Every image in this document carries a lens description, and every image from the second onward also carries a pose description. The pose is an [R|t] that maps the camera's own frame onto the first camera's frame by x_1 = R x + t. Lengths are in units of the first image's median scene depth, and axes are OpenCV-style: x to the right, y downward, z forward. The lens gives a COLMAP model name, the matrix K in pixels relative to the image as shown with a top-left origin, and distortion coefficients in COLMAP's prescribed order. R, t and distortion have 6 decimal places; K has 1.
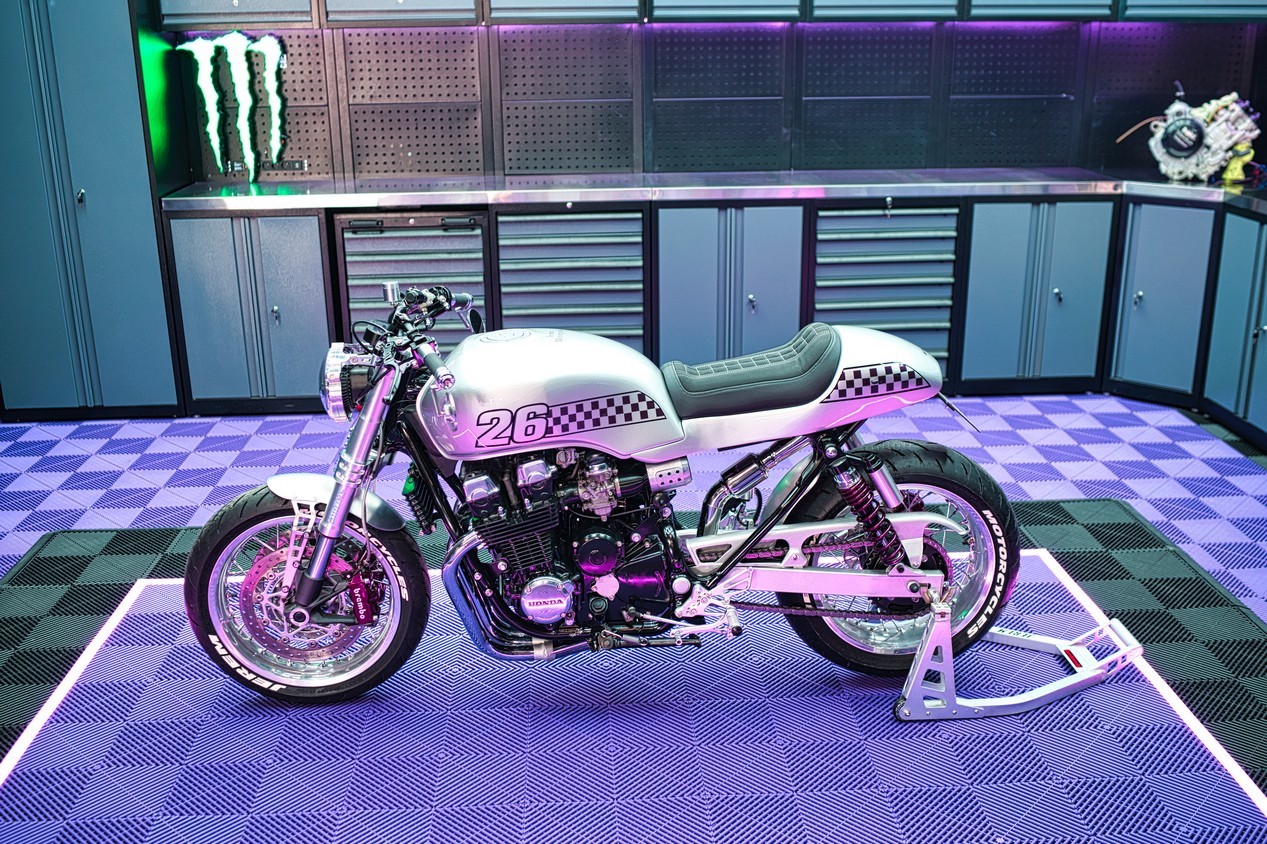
lens RADIAL K [[1242.3, 0, 633.0], [0, 1242.3, 429.1], [0, 0, 1]] dist [-0.043771, -0.010134]
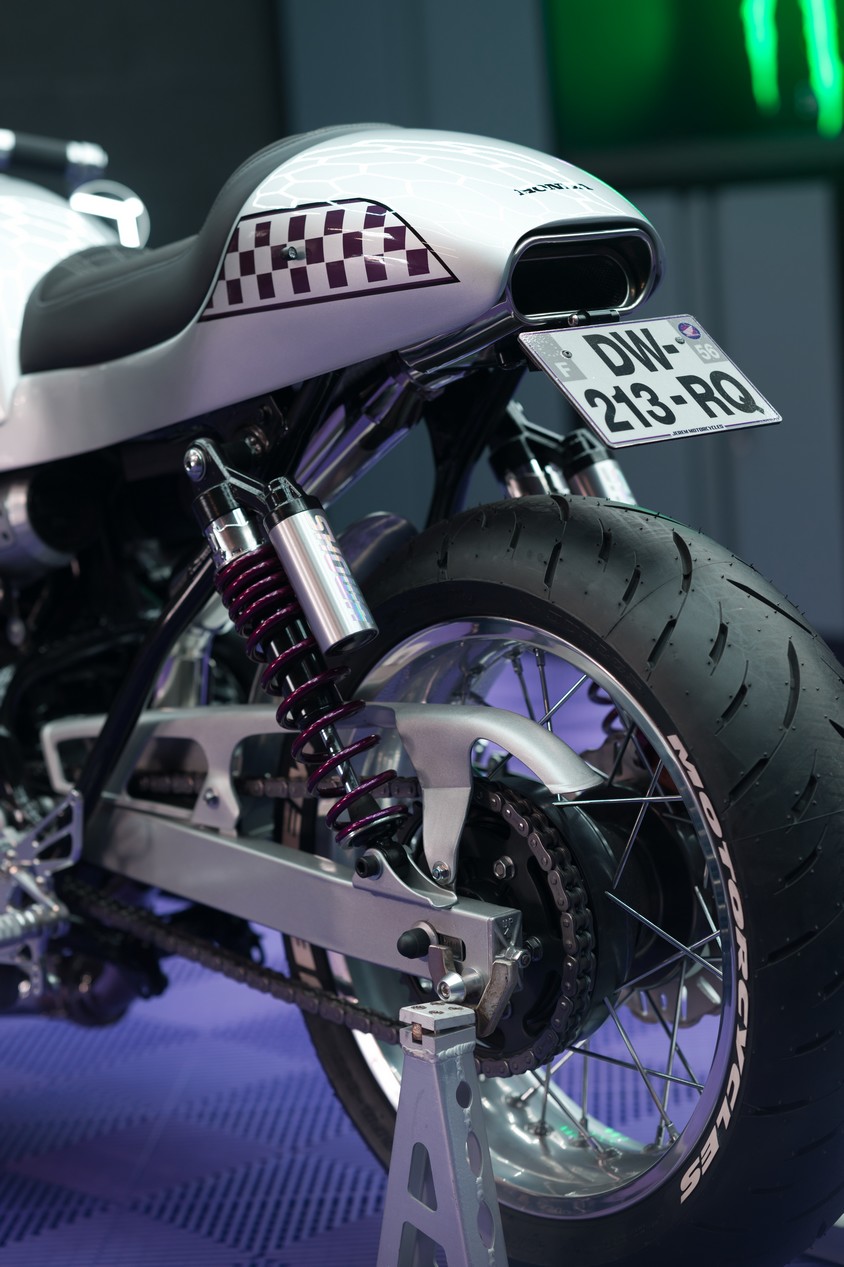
lens RADIAL K [[2988.3, 0, 422.0], [0, 2988.3, 633.5], [0, 0, 1]] dist [0.107688, -0.845748]
pose [[0.619734, 0.073465, -0.781366, 0.801957], [-0.188685, 0.980354, -0.057480, 0.094560], [0.761792, 0.183054, 0.621420, 0.521631]]
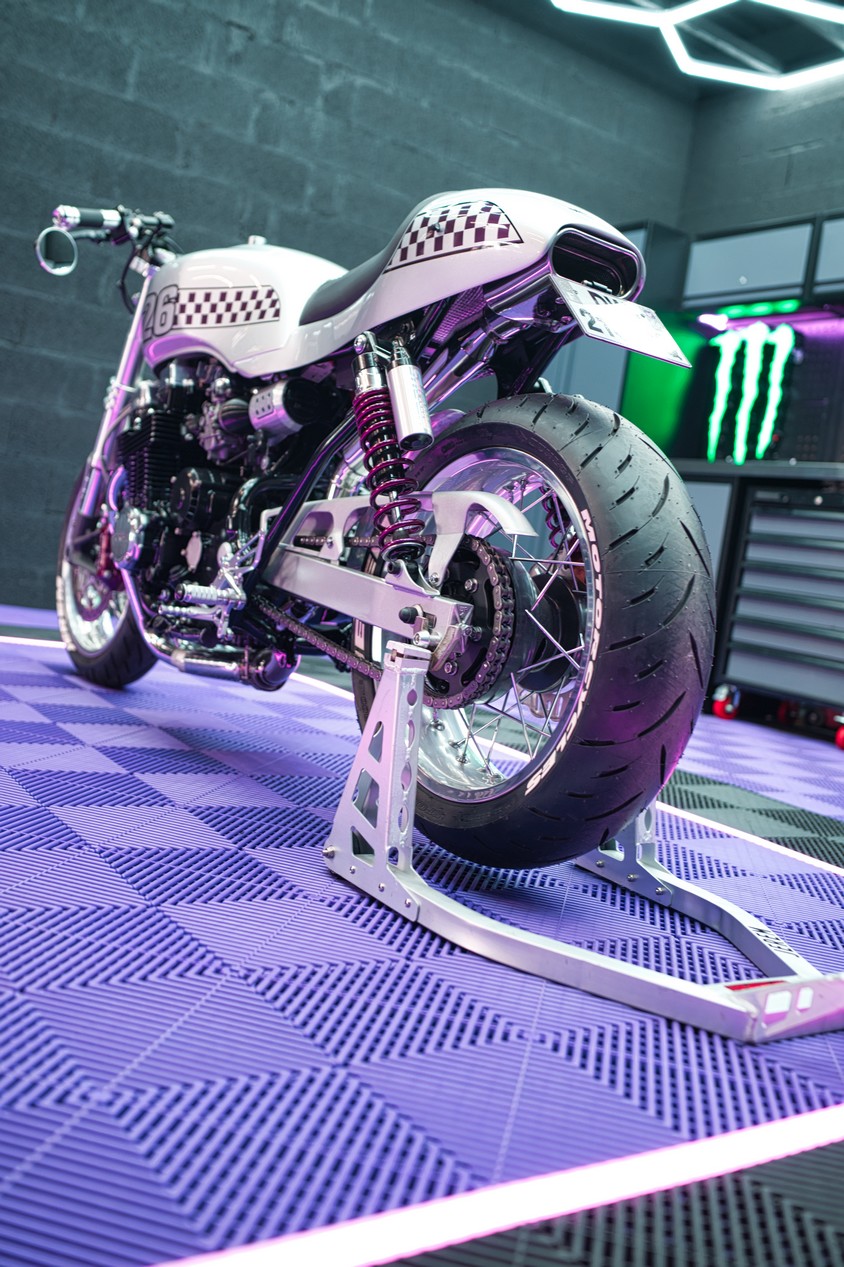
lens RADIAL K [[1194.8, 0, 422.0], [0, 1194.8, 633.5], [0, 0, 1]] dist [-0.044561, -0.004503]
pose [[0.513383, 0.145645, -0.845710, 0.655961], [-0.420609, 0.901710, -0.100039, 0.182663], [0.748015, 0.407072, 0.524182, 0.738747]]
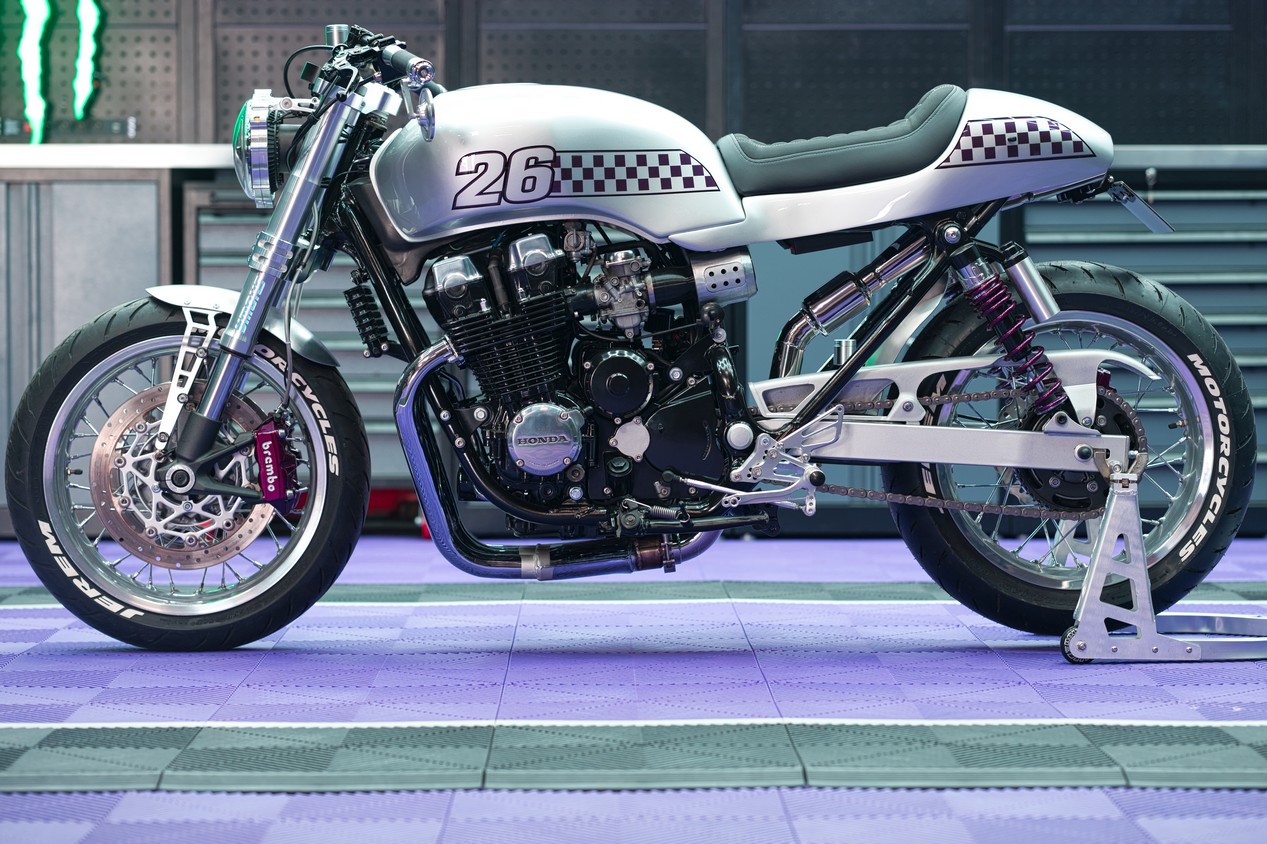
lens RADIAL K [[3153.2, 0, 665.4], [0, 3153.2, 419.2], [0, 0, 1]] dist [0.136068, -1.095044]
pose [[0.999487, 0.011876, -0.029754, 0.048763], [-0.019664, 0.960627, -0.277143, 0.592341], [0.025291, 0.277586, 0.960368, -0.670526]]
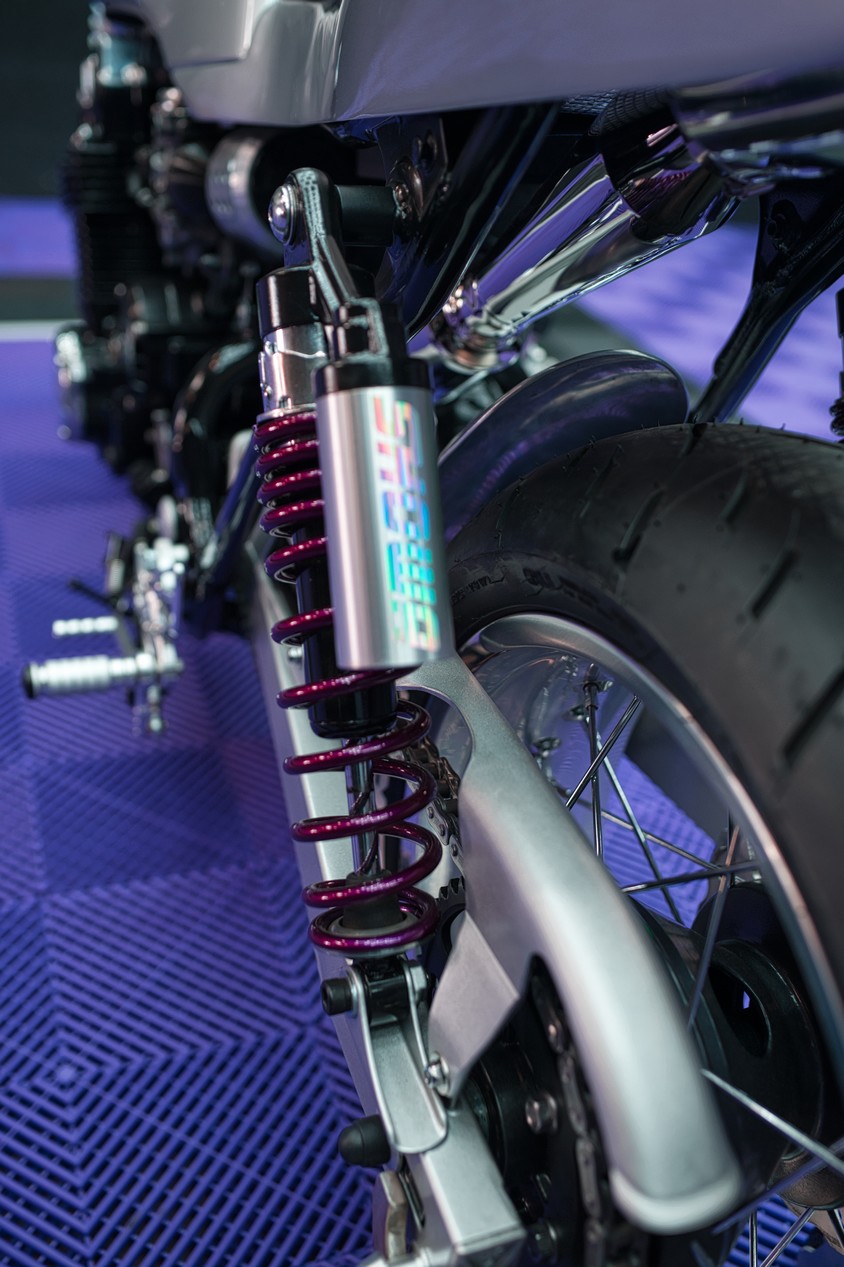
lens RADIAL K [[1229.7, 0, 422.0], [0, 1229.7, 633.5], [0, 0, 1]] dist [-0.047468, 0.006670]
pose [[0.279109, 0.519064, -0.807880, 0.335274], [-0.418346, 0.823006, 0.384251, -0.009343], [0.864341, 0.230725, 0.446857, 0.905122]]
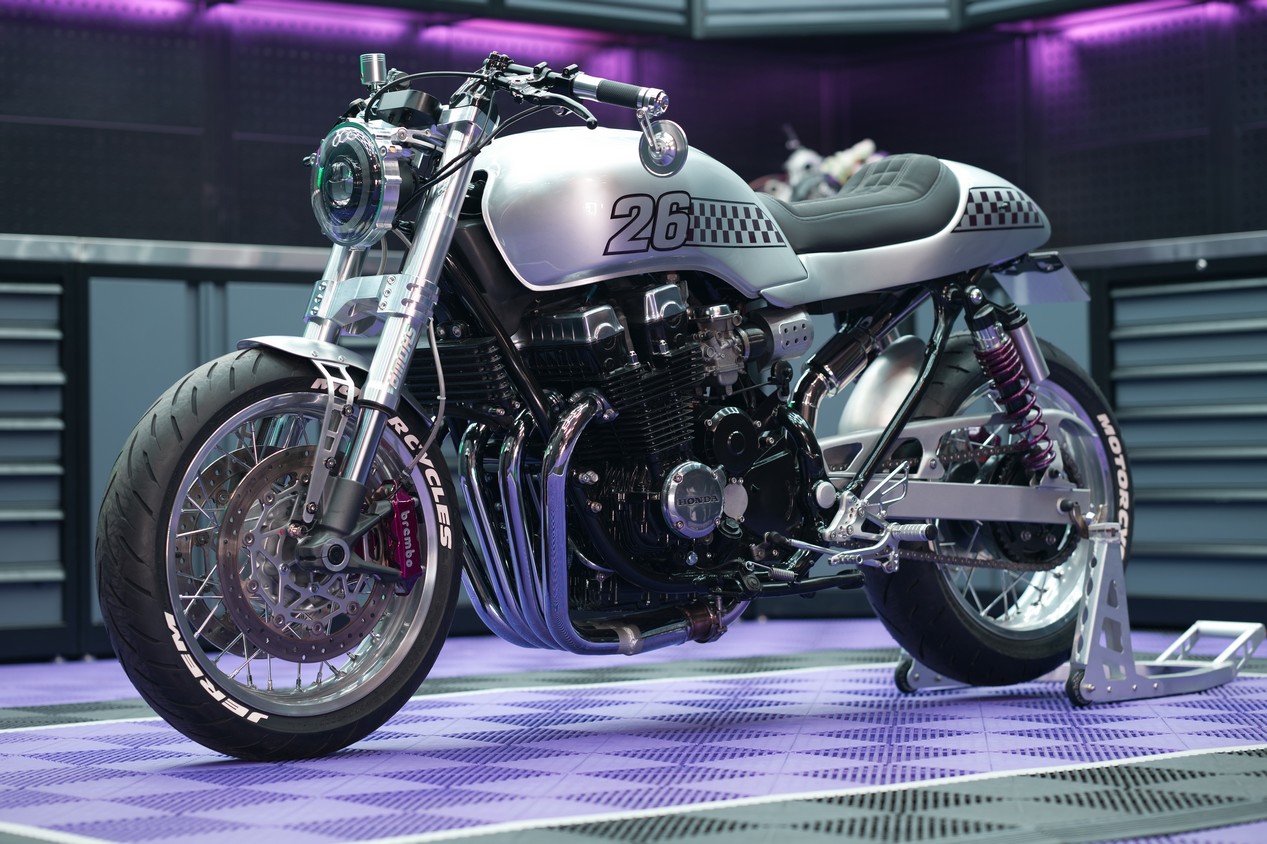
lens RADIAL K [[2988.3, 0, 635.7], [0, 2988.3, 416.7], [0, 0, 1]] dist [0.107688, -0.845748]
pose [[0.807124, 0.009892, 0.590299, -0.990942], [0.191051, 0.941683, -0.277007, 0.509182], [-0.558614, 0.336356, 0.758165, -0.188888]]
